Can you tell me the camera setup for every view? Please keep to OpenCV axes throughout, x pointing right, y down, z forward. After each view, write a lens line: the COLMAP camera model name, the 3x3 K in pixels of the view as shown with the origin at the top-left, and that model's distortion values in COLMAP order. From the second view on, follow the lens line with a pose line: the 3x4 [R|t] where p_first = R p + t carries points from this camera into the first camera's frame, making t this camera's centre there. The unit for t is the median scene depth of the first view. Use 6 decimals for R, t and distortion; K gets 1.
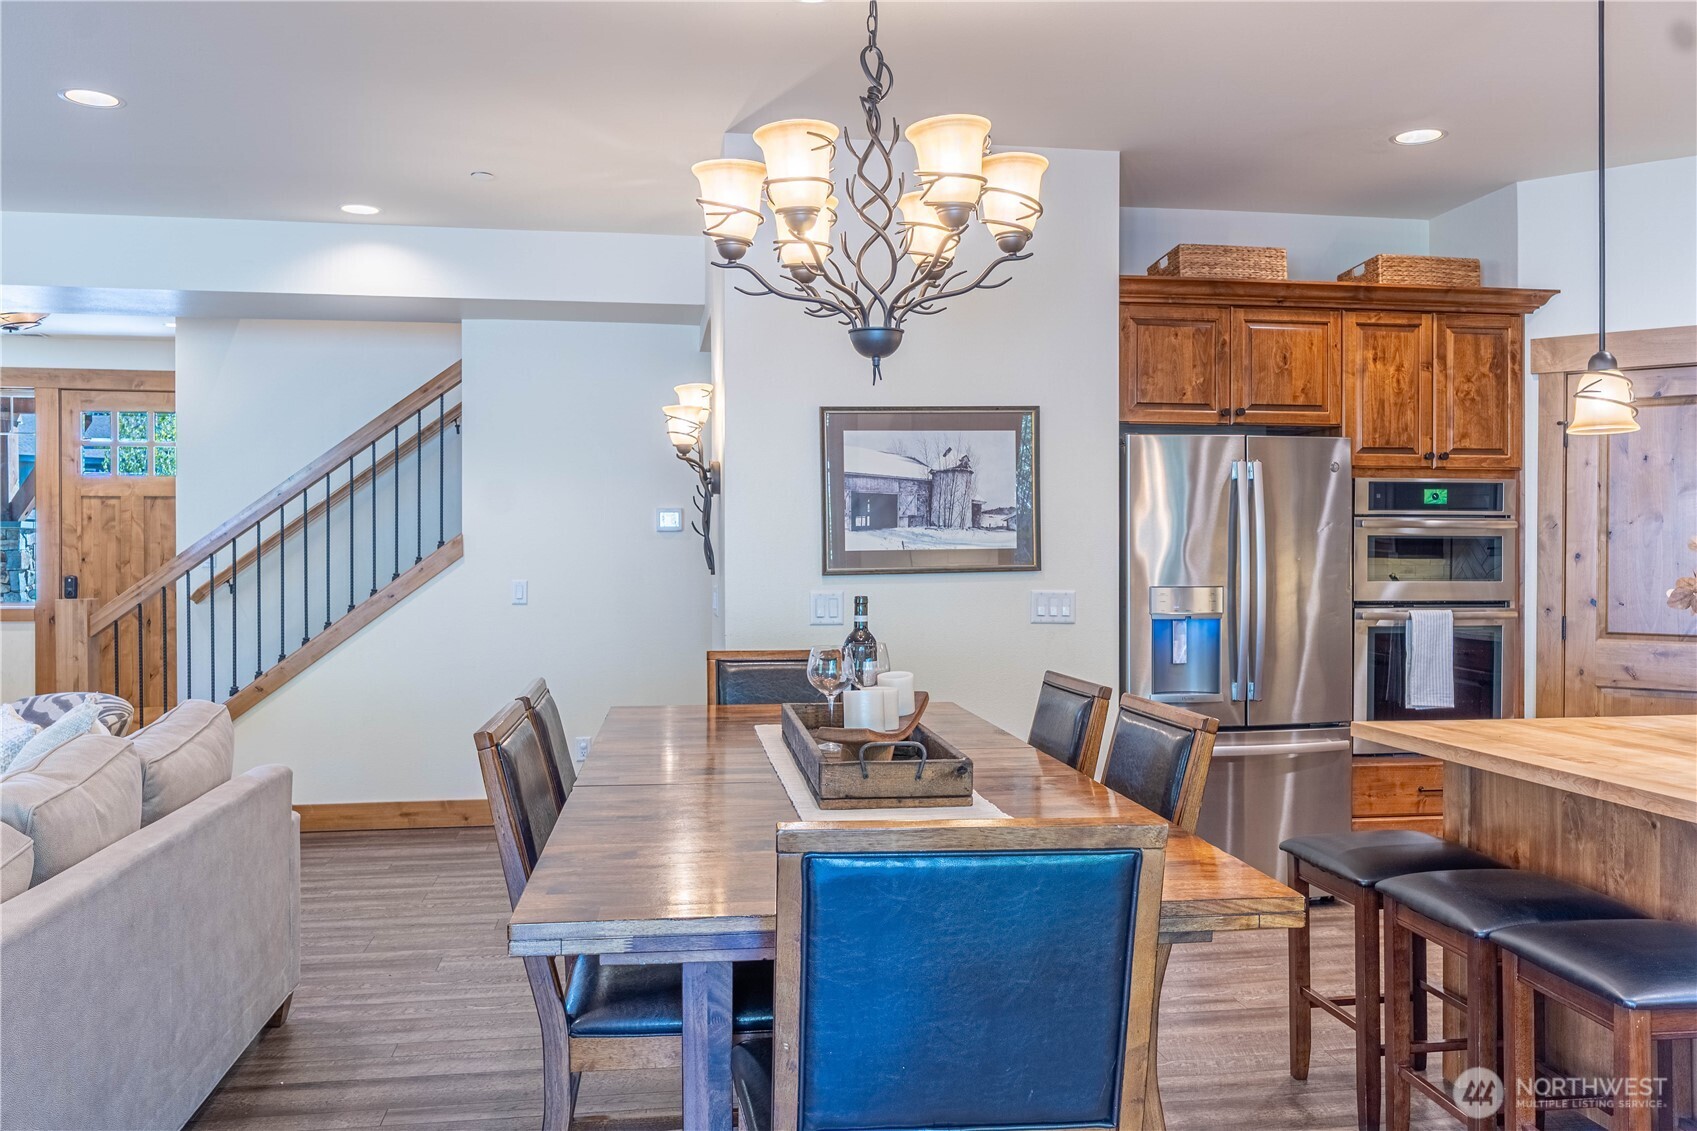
lens RADIAL K [[1380.5, 0, 846.9], [0, 1380.5, 564.0], [0, 0, 1]] dist [-0.000537, 0.008146]
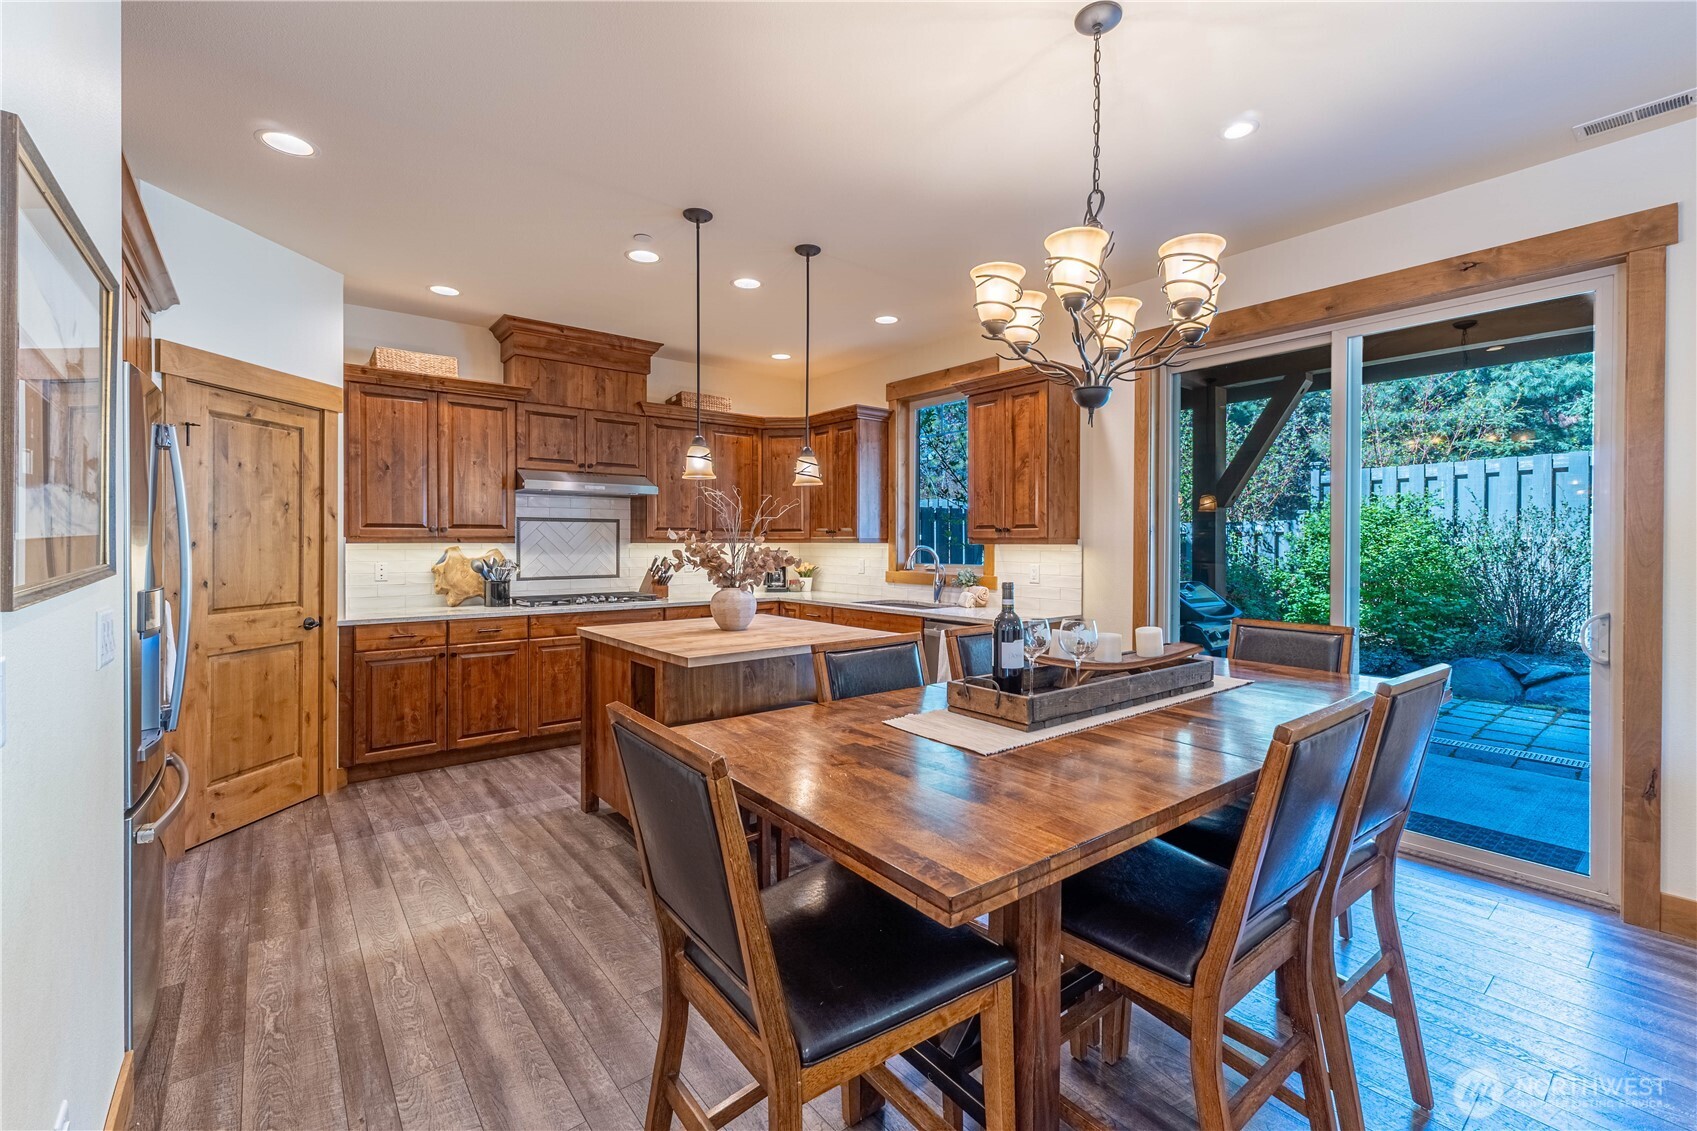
lens RADIAL K [[724.2, 0, 852.8], [0, 724.2, 545.3], [0, 0, 1]] dist [0.003051, 0.000350]
pose [[-0.488628, -0.003501, 0.872485, -0.258397], [0.007578, 0.999937, 0.008257, -0.005739], [-0.872460, 0.010647, -0.488570, 0.844894]]
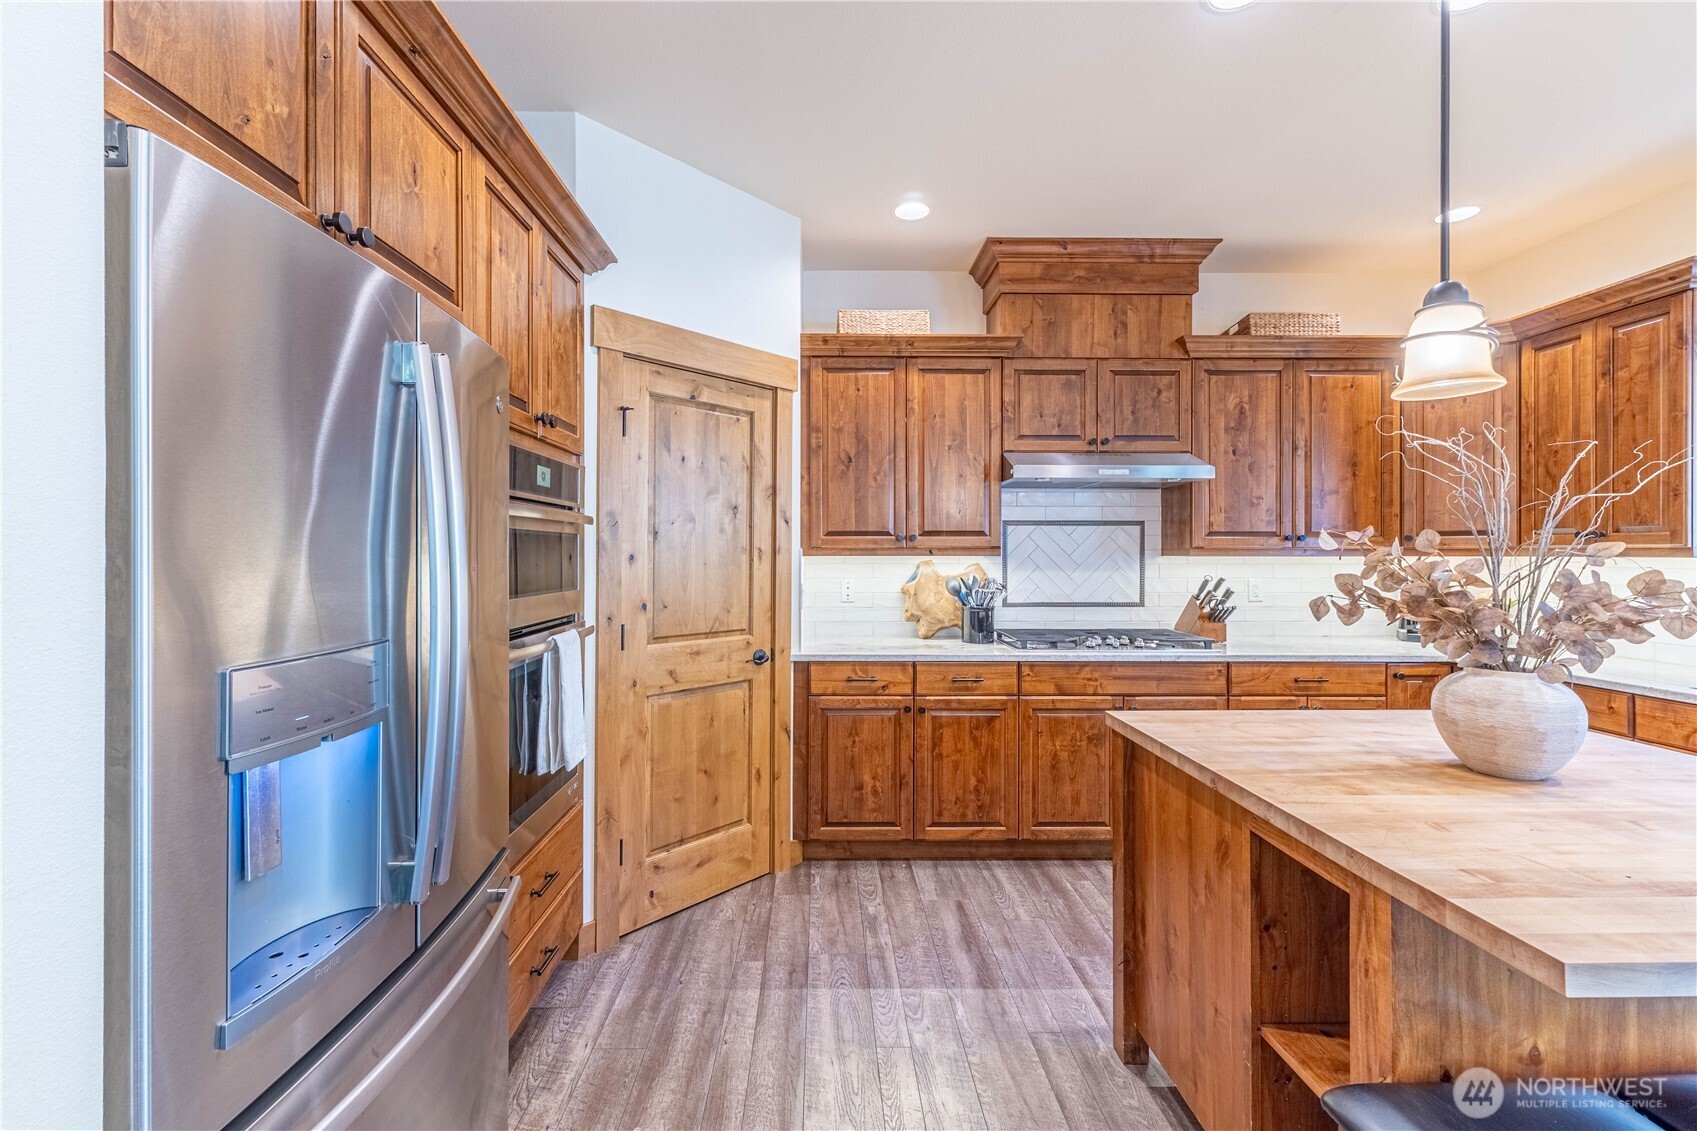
lens RADIAL K [[724.2, 0, 822.9], [0, 724.2, 551.6], [0, 0, 1]] dist [0.003051, 0.000350]
pose [[0.165027, 0.002609, 0.986286, 0.079652], [0.007917, 0.999961, -0.003970, -0.006882], [-0.986257, 0.008463, 0.165000, 0.819870]]
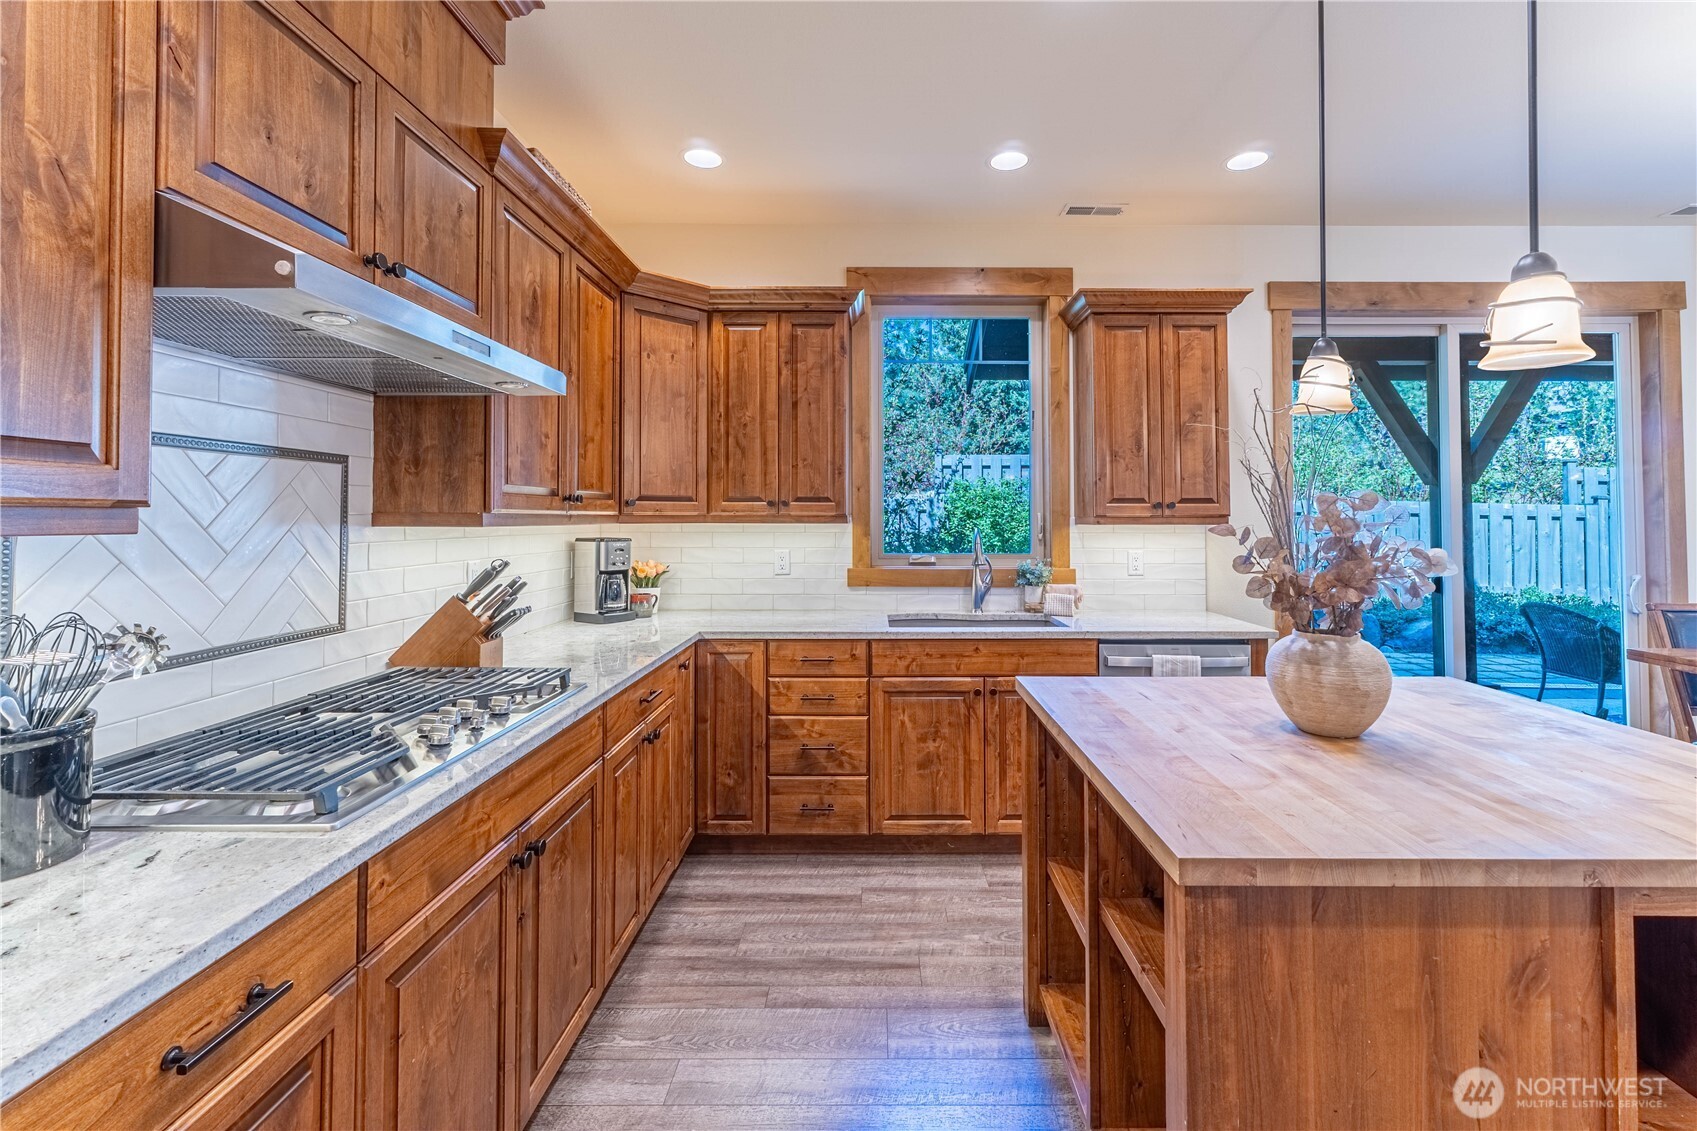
lens RADIAL K [[724.2, 0, 888.6], [0, 724.2, 501.5], [0, 0, 1]] dist [0.003051, 0.000350]
pose [[-0.984320, 0.003010, 0.176365, 0.528597], [0.000543, 0.999901, -0.014038, -0.010202], [-0.176390, -0.013722, -0.984225, 0.927068]]
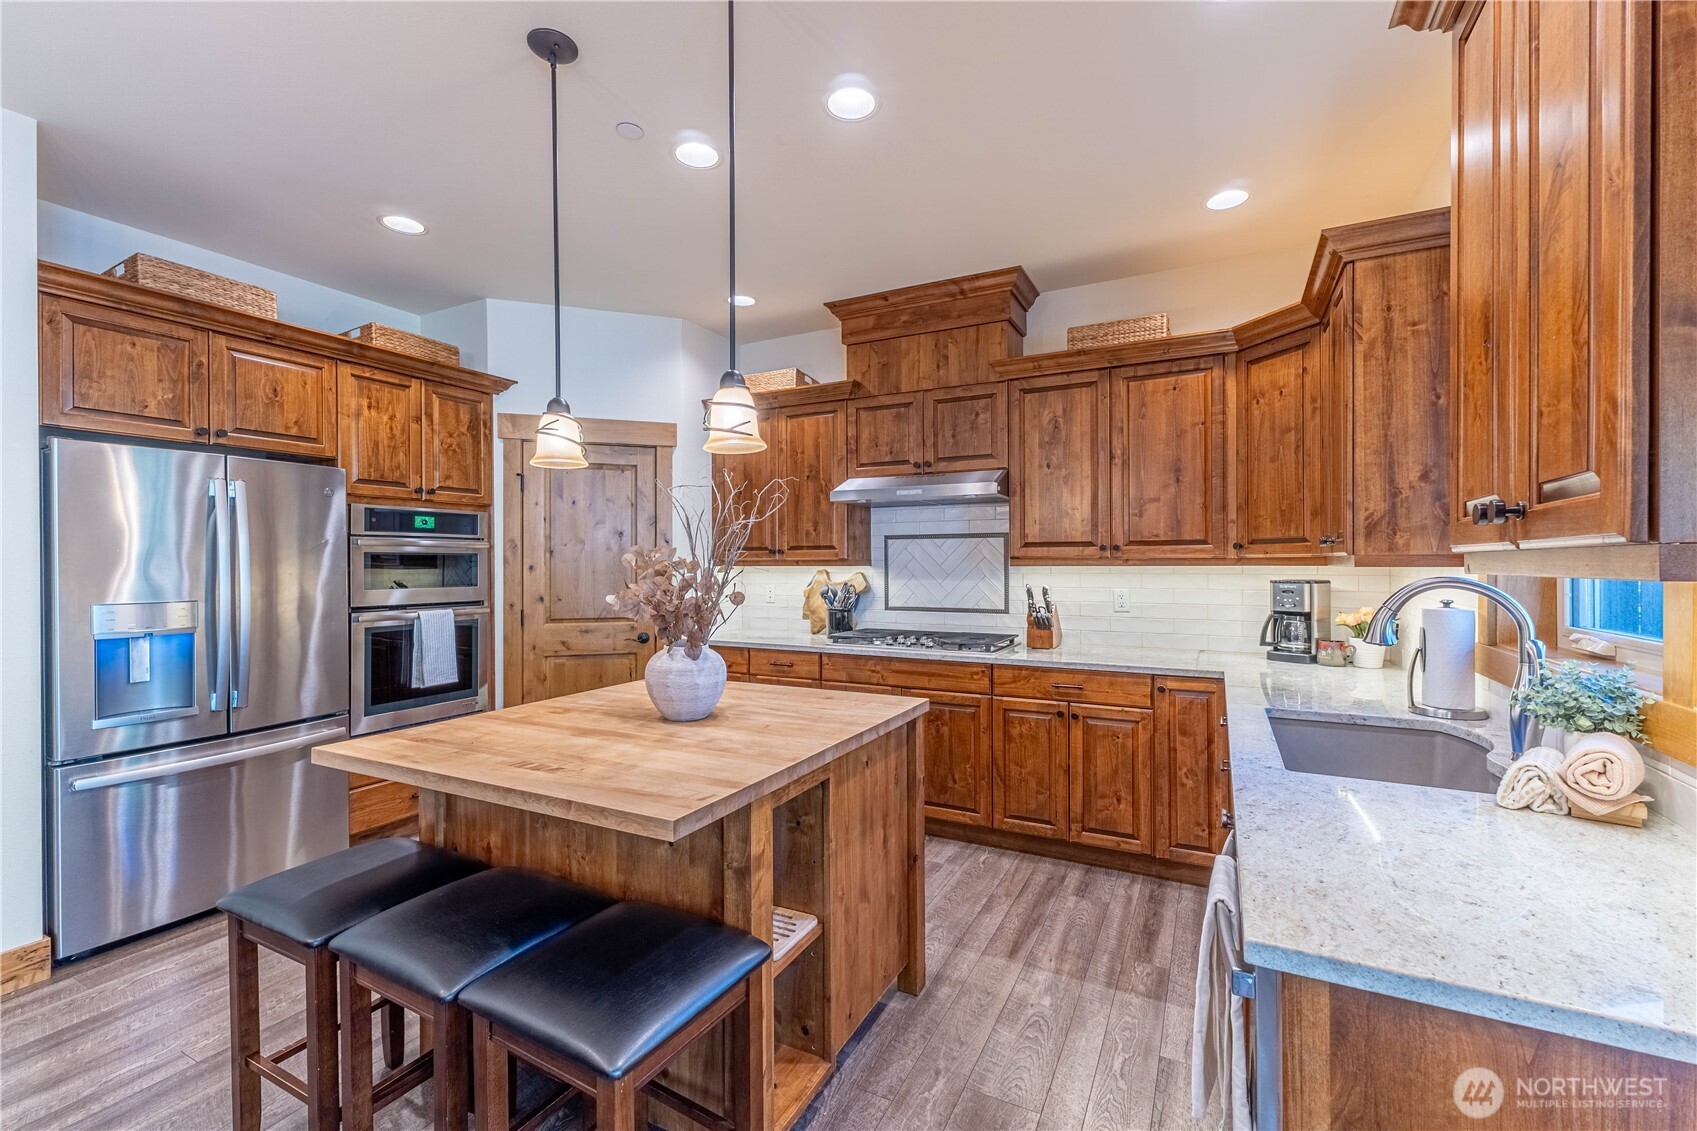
lens RADIAL K [[724.2, 0, 850.0], [0, 724.2, 562.8], [0, 0, 1]] dist [0.003051, 0.000350]
pose [[0.611956, -0.003800, 0.790883, 0.137270], [0.010436, 0.999940, -0.003271, -0.004934], [-0.790823, 0.010255, 0.611959, 0.279491]]
